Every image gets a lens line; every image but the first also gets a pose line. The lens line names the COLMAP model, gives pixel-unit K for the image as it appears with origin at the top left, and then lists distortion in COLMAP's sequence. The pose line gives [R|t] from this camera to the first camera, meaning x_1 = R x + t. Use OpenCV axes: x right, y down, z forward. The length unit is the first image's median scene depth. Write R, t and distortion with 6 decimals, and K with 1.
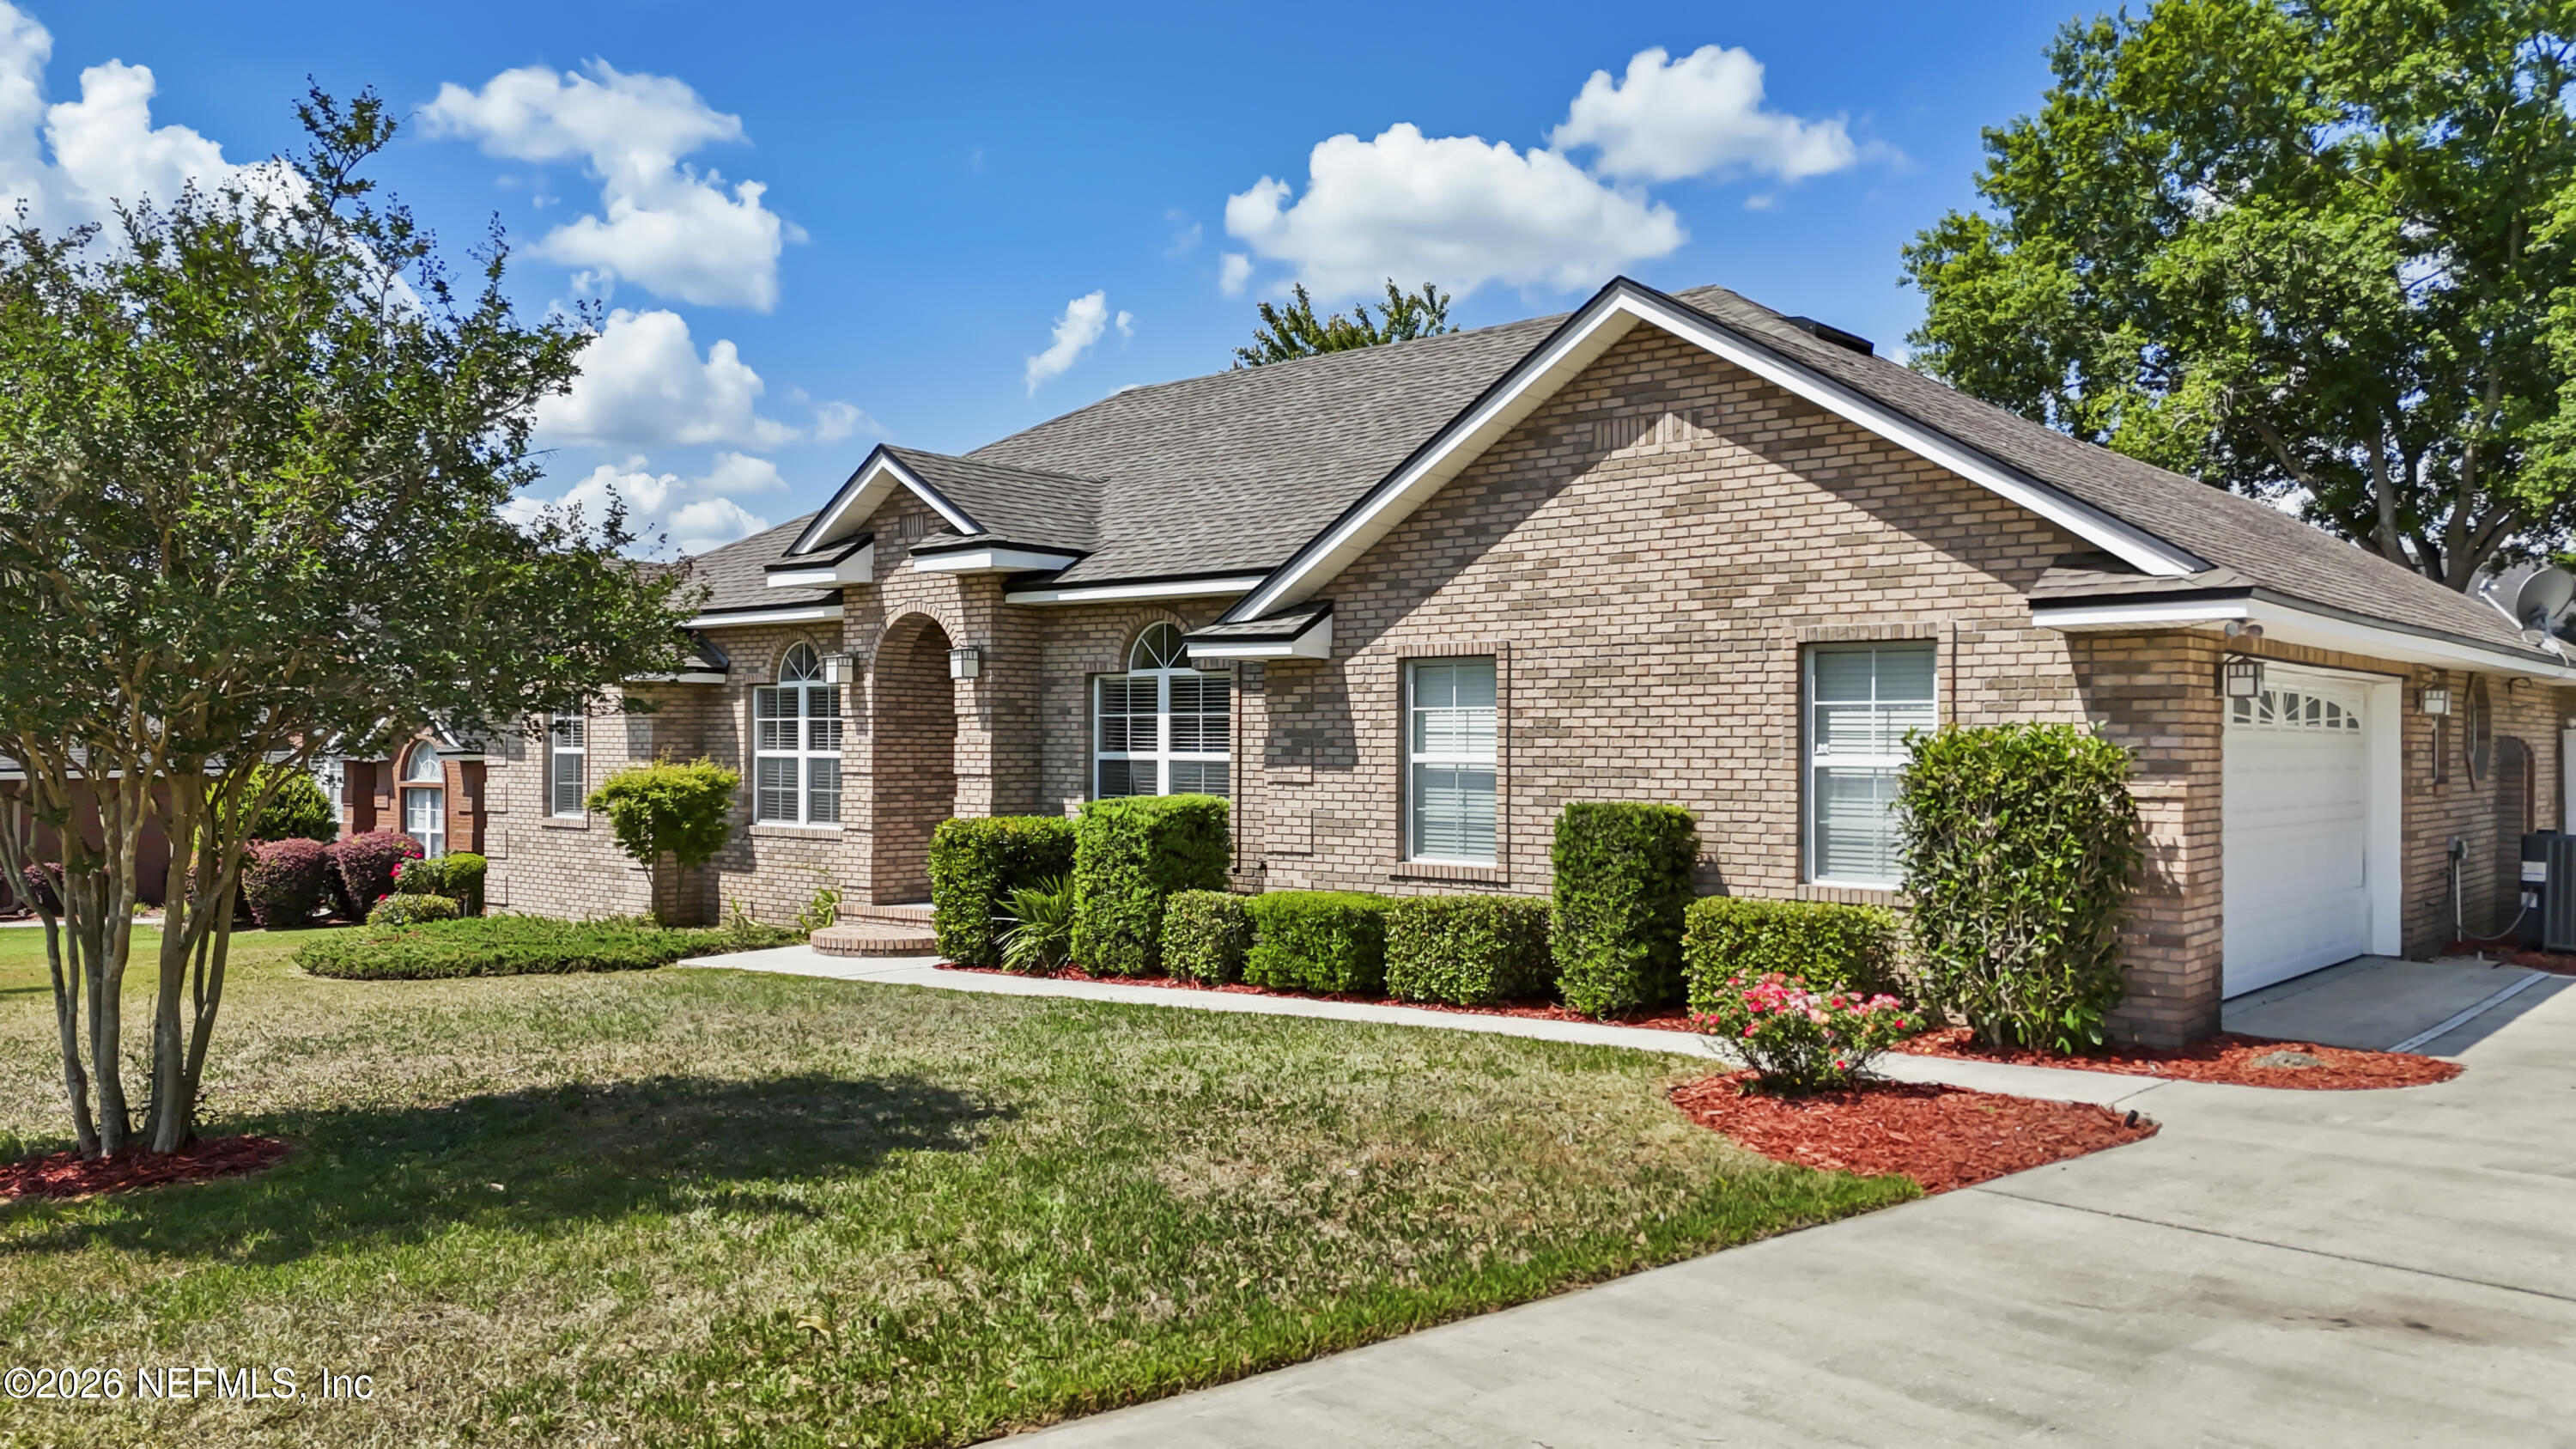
lens RADIAL K [[1893.1, 0, 1325.2], [0, 1893.1, 733.8], [0, 0, 1]] dist [0.064598, -0.006601]
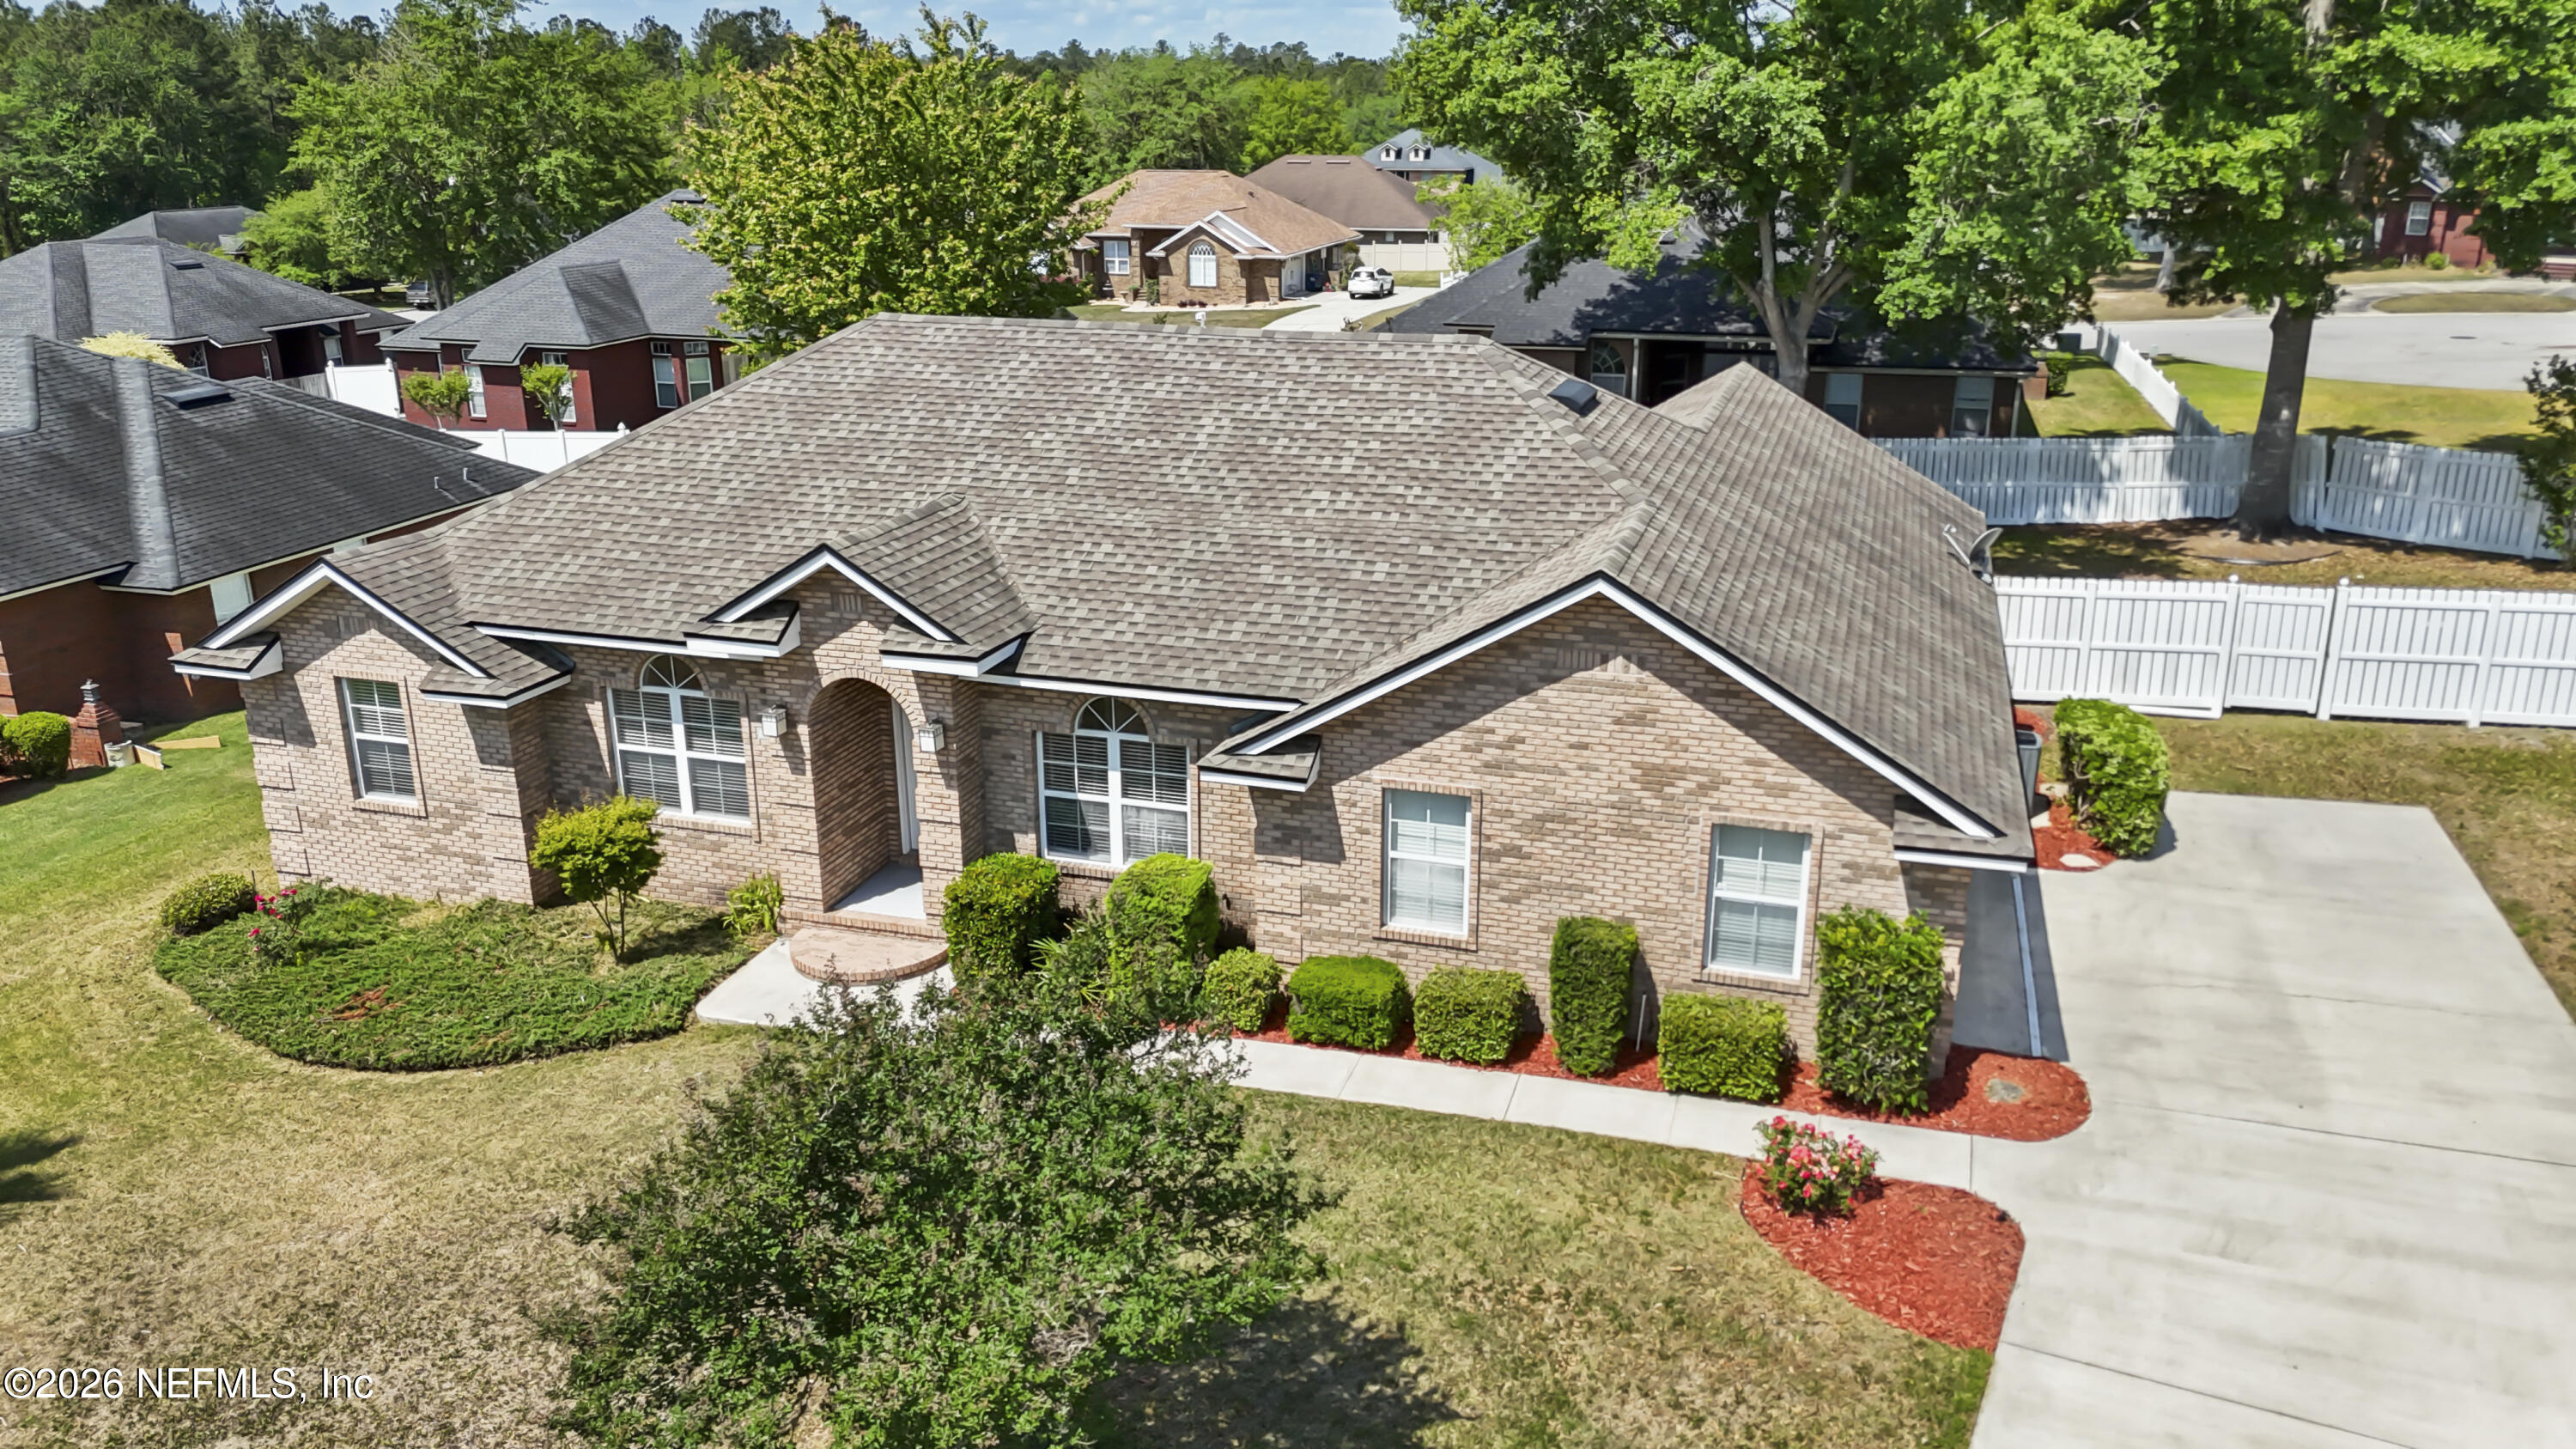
lens RADIAL K [[1893.1, 0, 1315.5], [0, 1893.1, 667.0], [0, 0, 1]] dist [0.064598, -0.006601]
pose [[0.919553, -0.116069, 0.375434, -0.493409], [0.000681, 0.955853, 0.293845, -0.511013], [-0.392966, -0.269950, 0.879036, -0.128067]]
